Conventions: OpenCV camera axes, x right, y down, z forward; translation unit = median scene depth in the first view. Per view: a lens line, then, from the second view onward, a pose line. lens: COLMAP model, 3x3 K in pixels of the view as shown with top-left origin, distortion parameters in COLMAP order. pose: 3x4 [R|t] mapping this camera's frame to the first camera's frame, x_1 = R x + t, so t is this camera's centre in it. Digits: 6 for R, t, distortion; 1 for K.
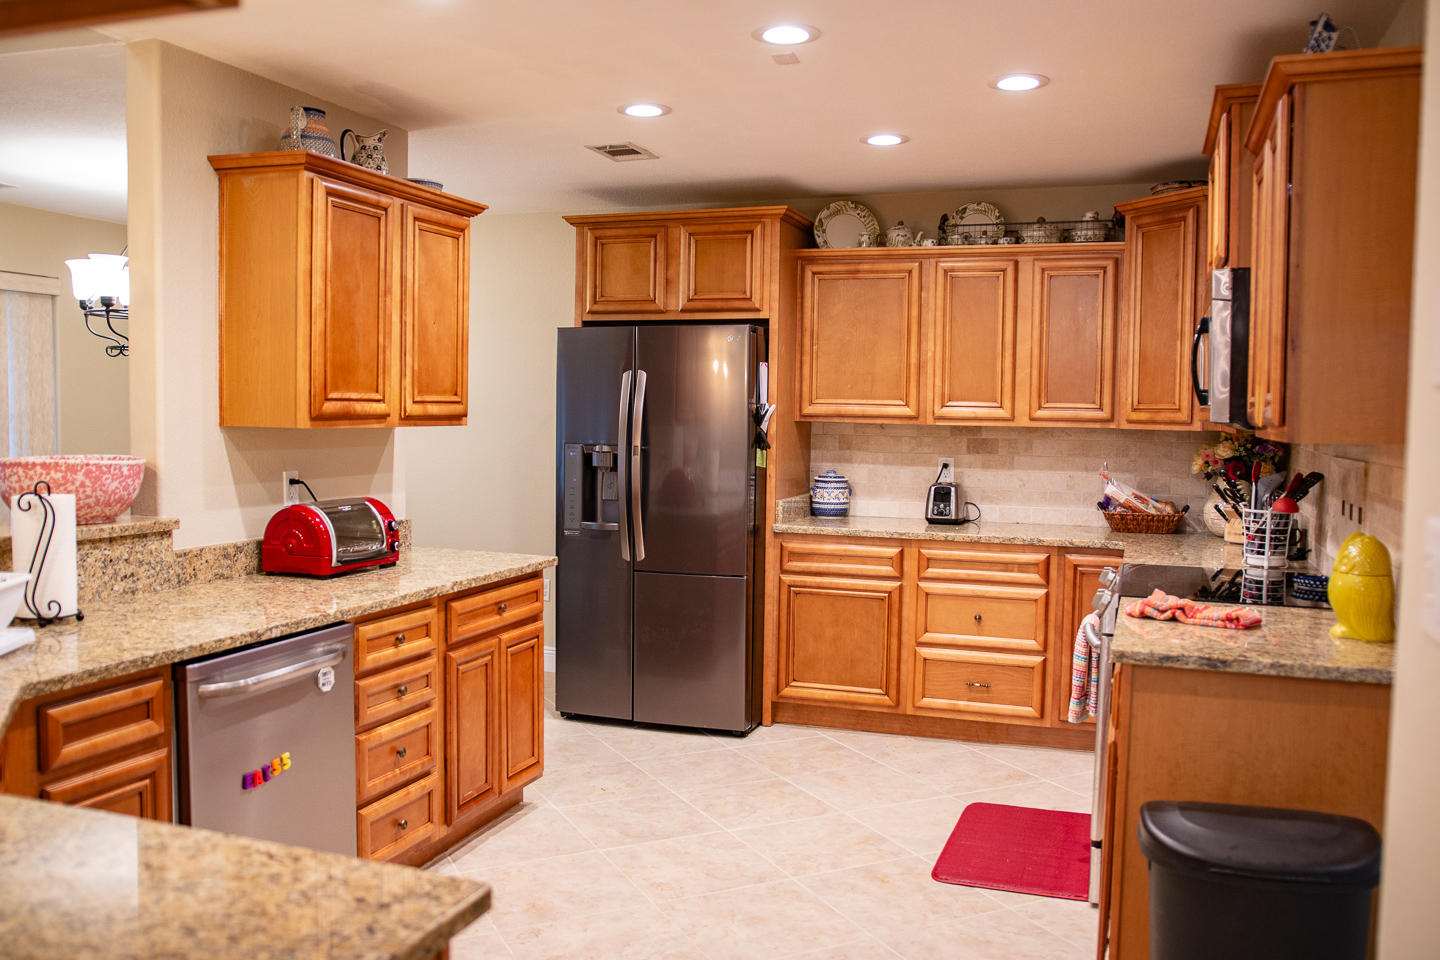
lens RADIAL K [[1221.6, 0, 724.2], [0, 1221.6, 484.9], [0, 0, 1]] dist [-0.081086, 0.057752]
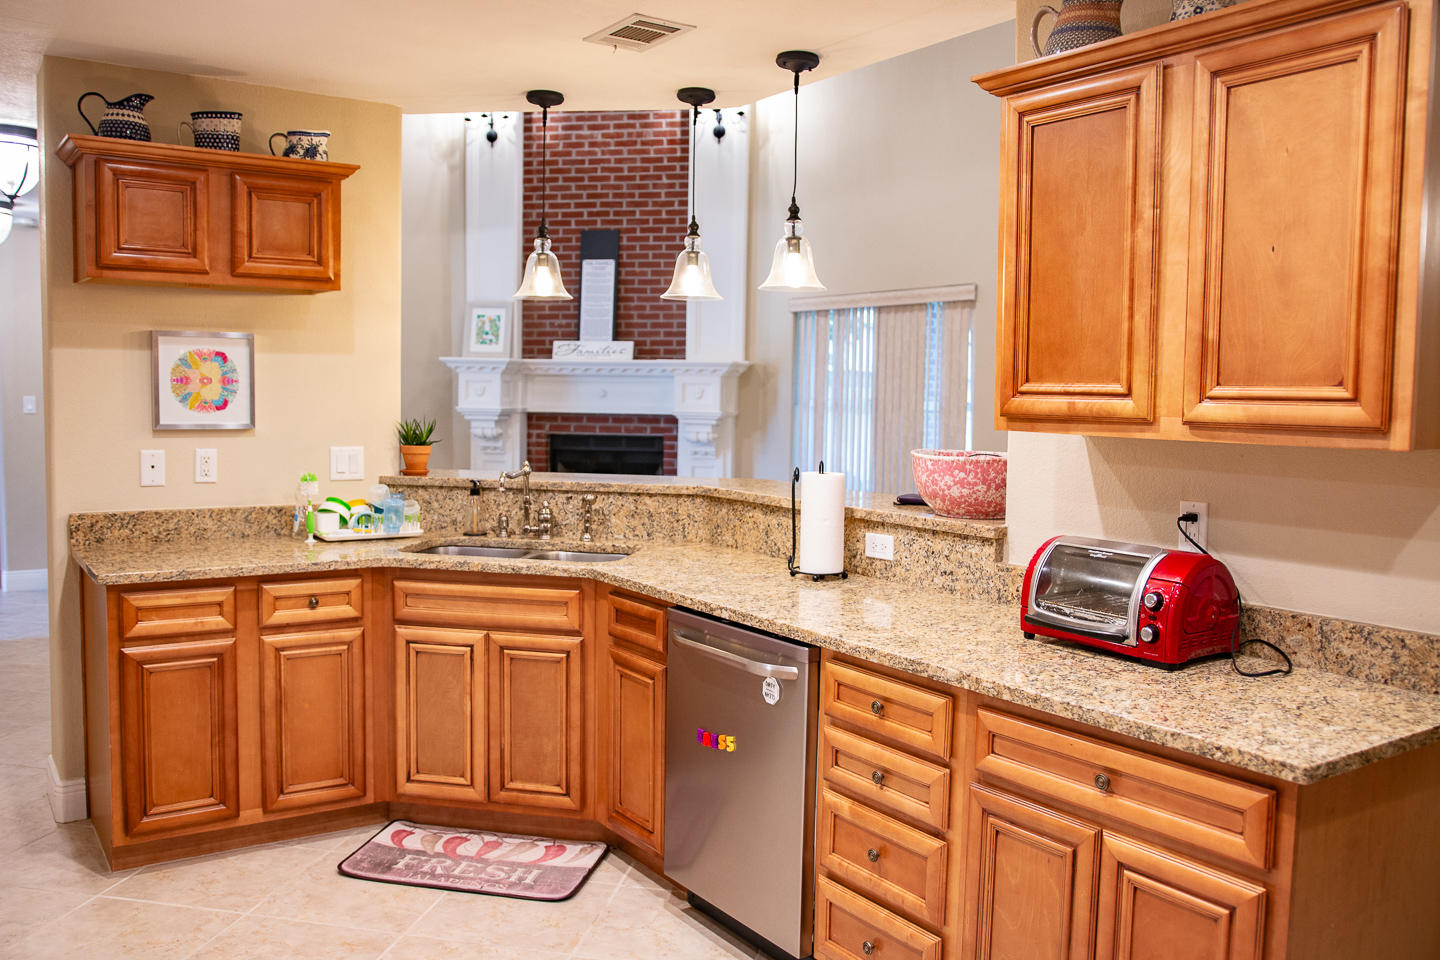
lens RADIAL K [[1221.6, 0, 724.2], [0, 1221.6, 484.9], [0, 0, 1]] dist [-0.081086, 0.057752]
pose [[-0.599963, 0.037414, -0.799152, 0.411010], [-0.075941, 0.991732, 0.103442, -0.085414], [0.796415, 0.122750, -0.592161, 1.431394]]
